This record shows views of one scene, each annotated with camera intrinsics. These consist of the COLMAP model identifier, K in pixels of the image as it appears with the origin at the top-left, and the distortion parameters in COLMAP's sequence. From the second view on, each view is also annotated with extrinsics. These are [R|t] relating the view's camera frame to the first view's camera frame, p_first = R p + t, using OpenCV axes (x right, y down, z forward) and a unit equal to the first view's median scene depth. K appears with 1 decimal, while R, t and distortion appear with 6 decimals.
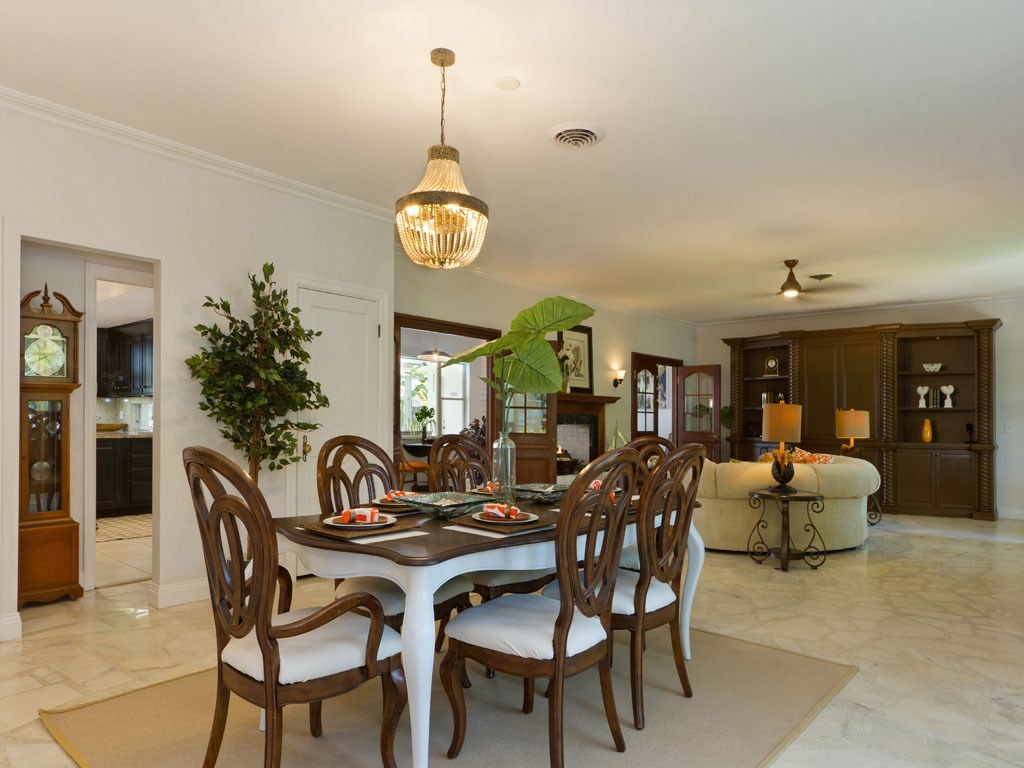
lens RADIAL K [[649.4, 0, 515.8], [0, 649.4, 379.1], [0, 0, 1]] dist [0.005741, 0.005089]
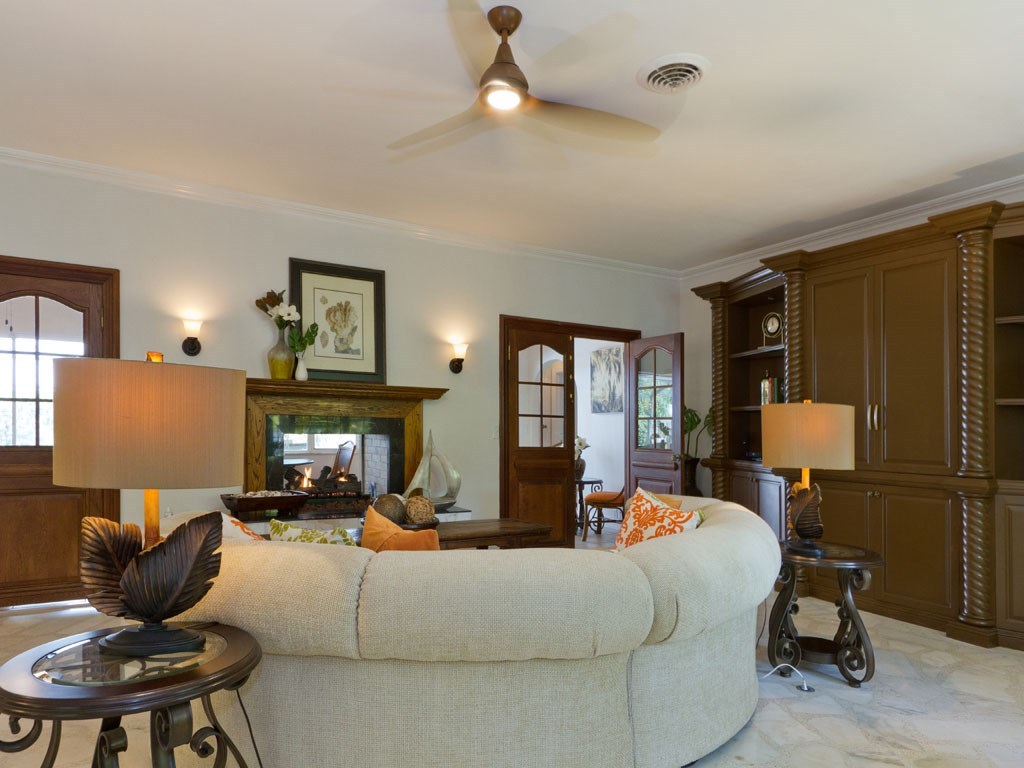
lens RADIAL K [[649.4, 0, 506.8], [0, 649.4, 392.4], [0, 0, 1]] dist [0.005741, 0.005089]
pose [[0.943265, -0.015618, -0.331672, 0.401470], [0.015467, 0.999876, -0.003095, 0.033795], [0.331679, -0.002211, 0.943390, 0.457013]]
